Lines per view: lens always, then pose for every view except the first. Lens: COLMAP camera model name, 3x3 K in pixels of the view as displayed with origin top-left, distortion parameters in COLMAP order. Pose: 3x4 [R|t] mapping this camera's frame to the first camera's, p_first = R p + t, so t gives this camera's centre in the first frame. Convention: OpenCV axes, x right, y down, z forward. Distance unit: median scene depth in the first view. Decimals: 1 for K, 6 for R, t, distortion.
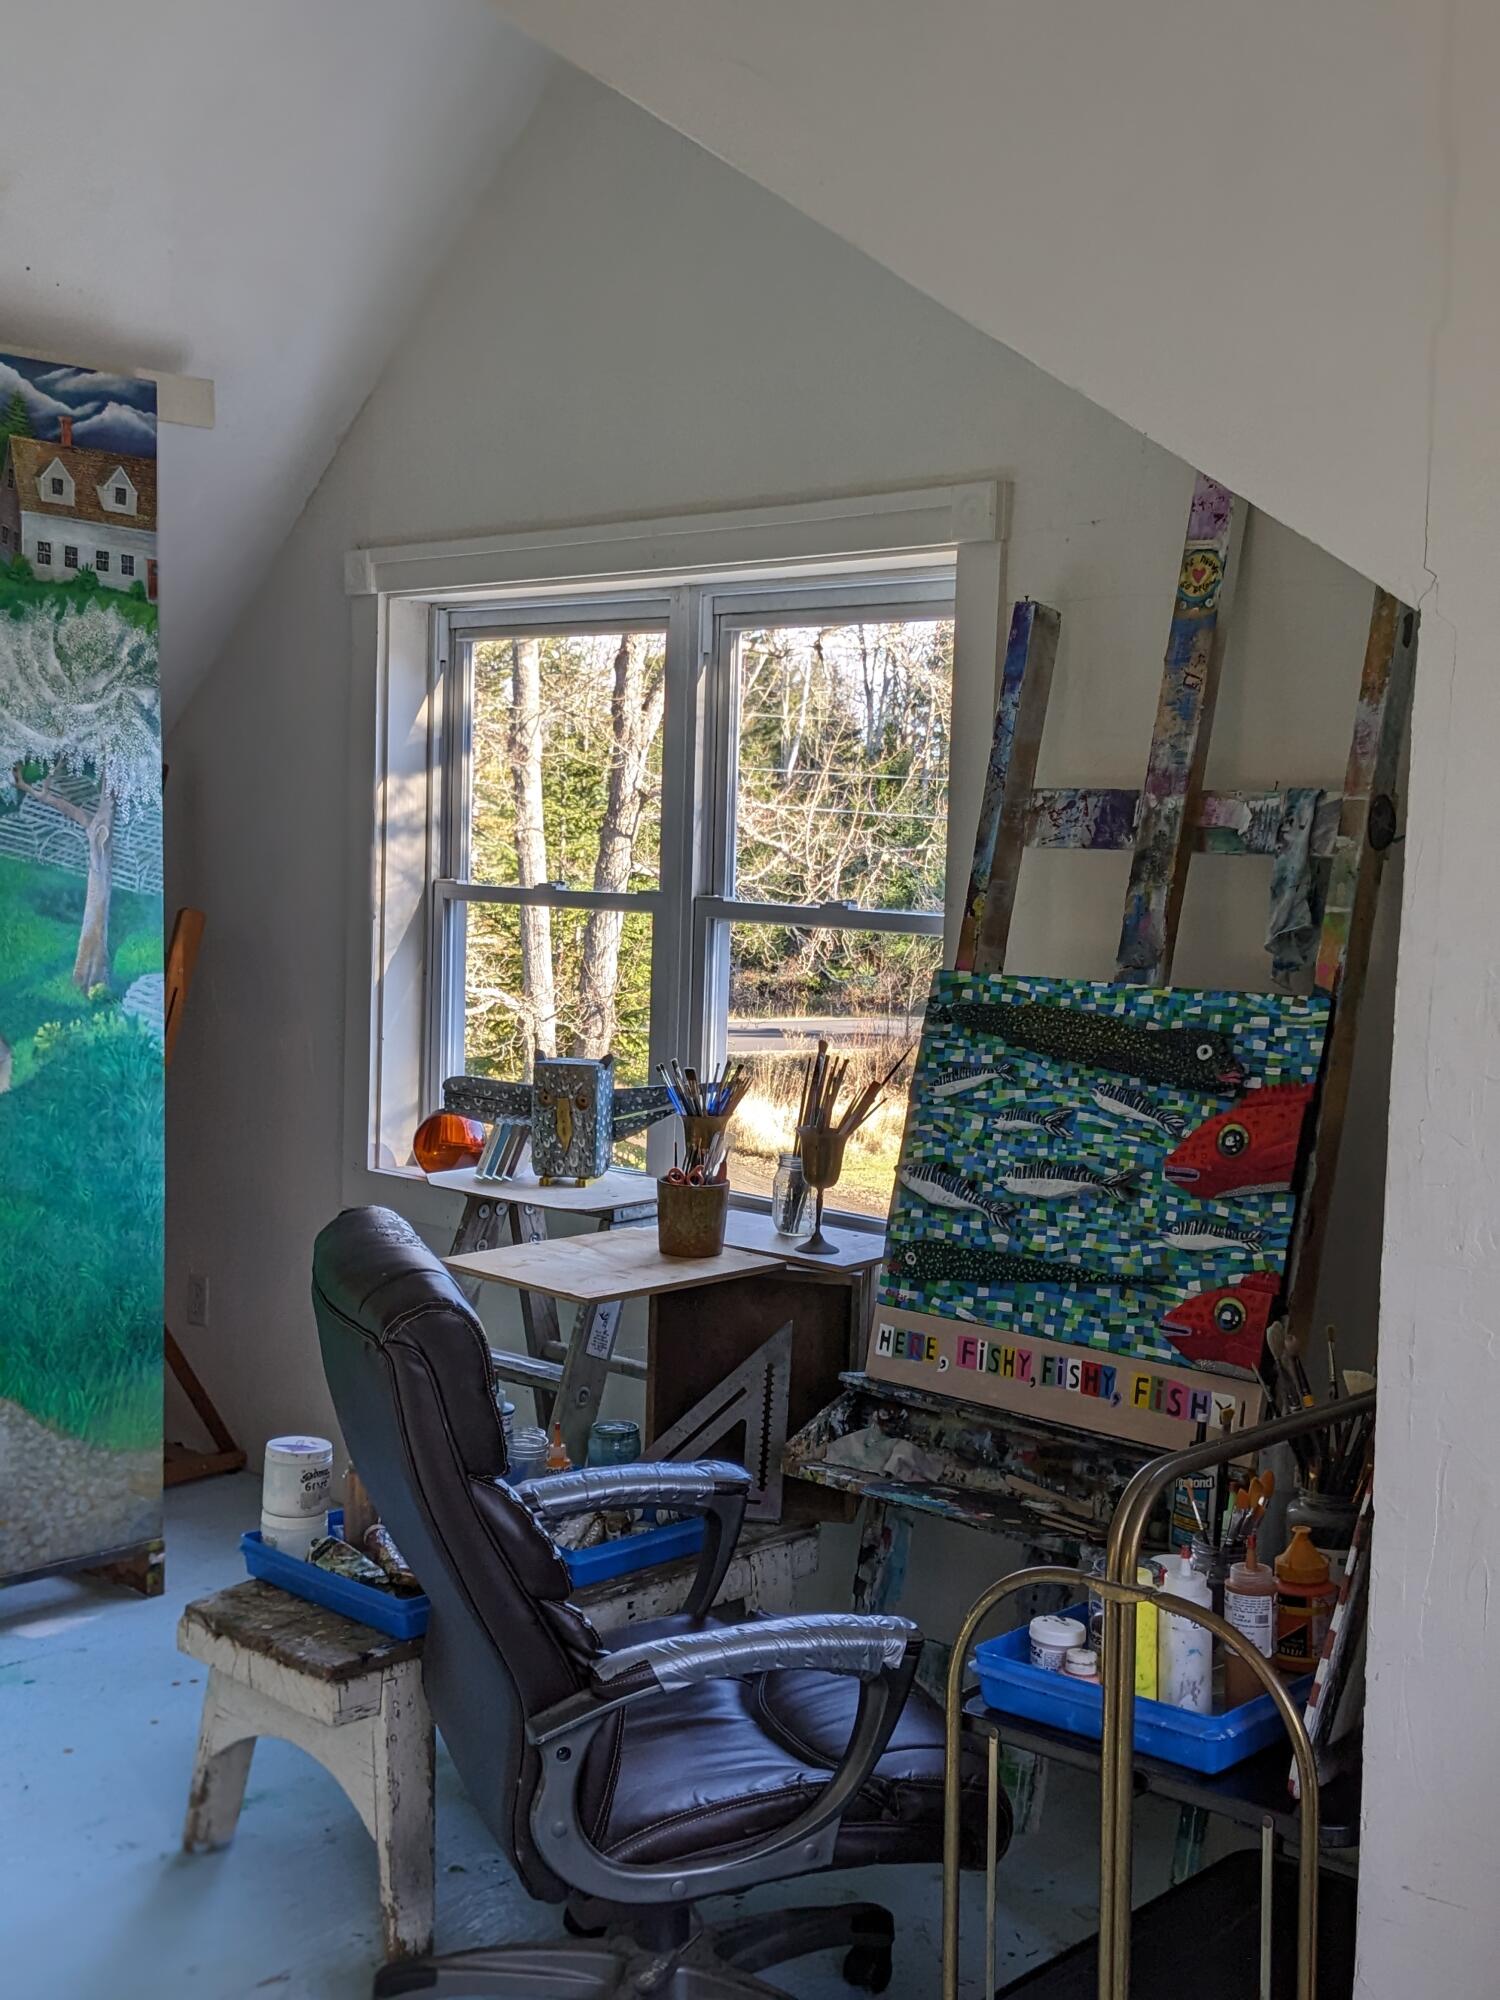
lens RADIAL K [[2384.4, 0, 749.6], [0, 2384.4, 1005.4], [0, 0, 1]] dist [0.016221, 0.000000]
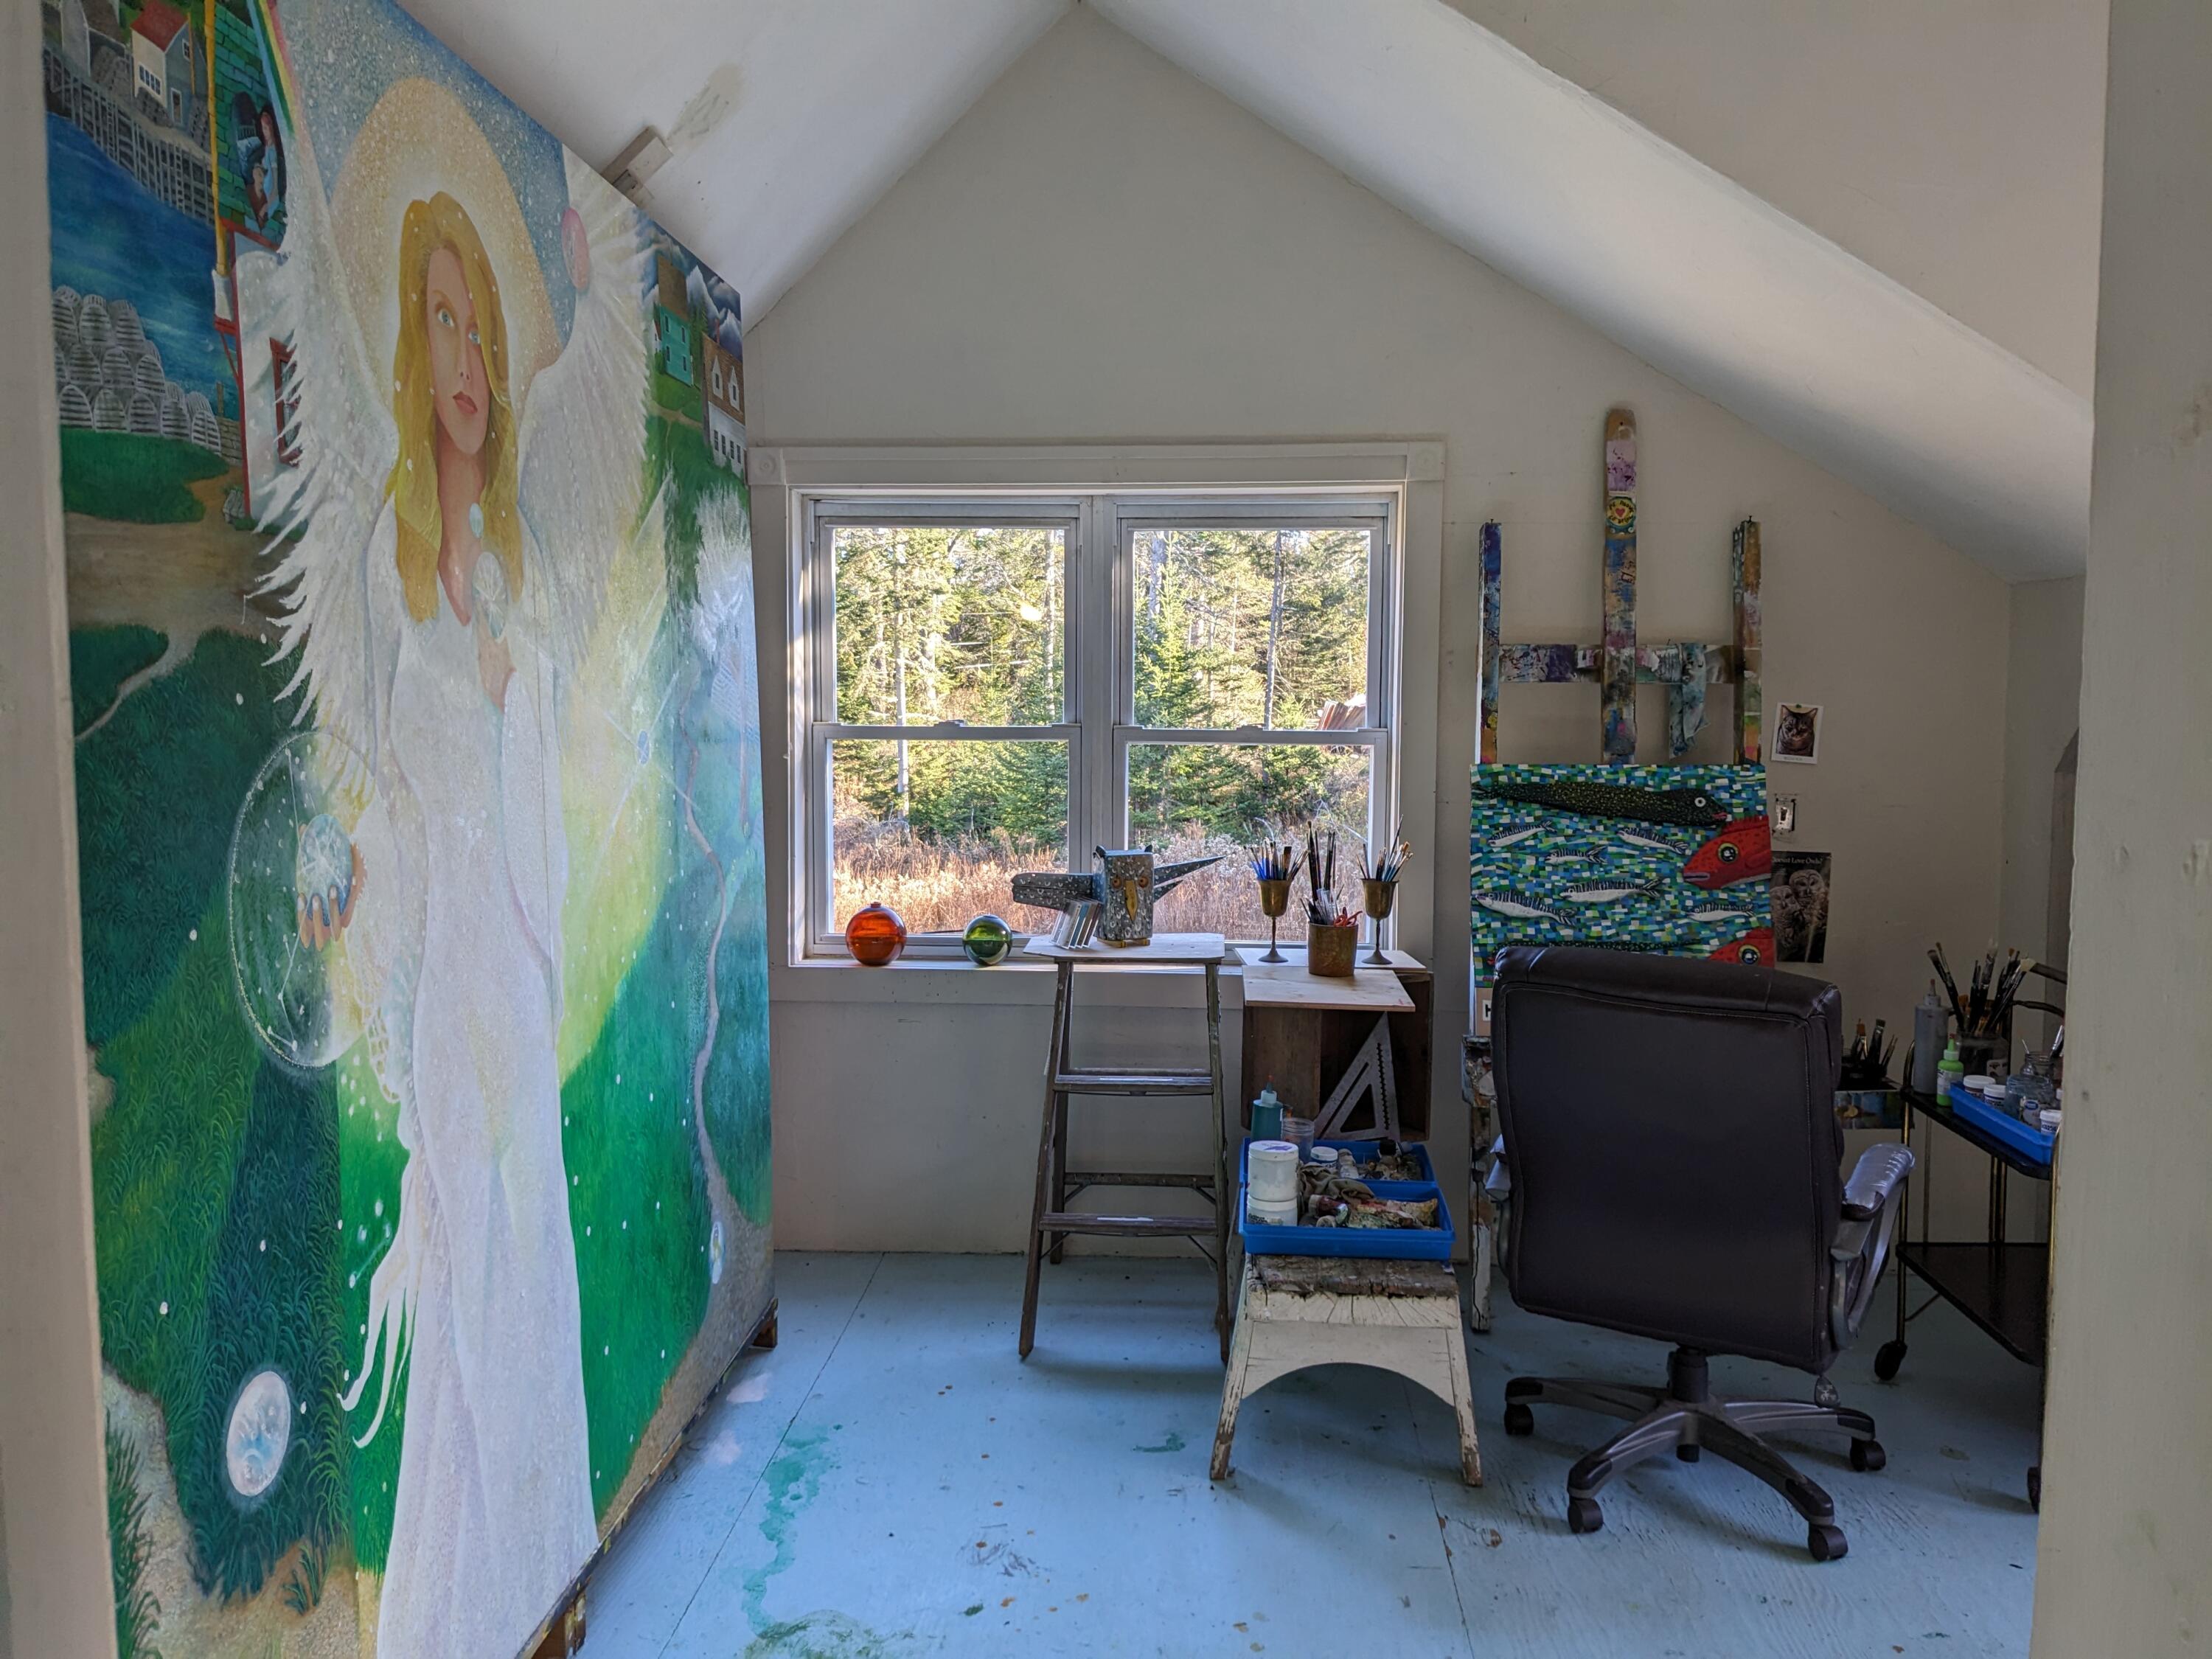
lens RADIAL K [[1754.4, 0, 1105.5], [0, 1754.4, 819.2], [0, 0, 1]] dist [-0.000845, 0.000387]
pose [[0.761432, -0.069789, 0.644477, -0.866980], [0.065009, 0.997397, 0.031200, -0.031946], [-0.644977, 0.018140, 0.763987, 0.317755]]
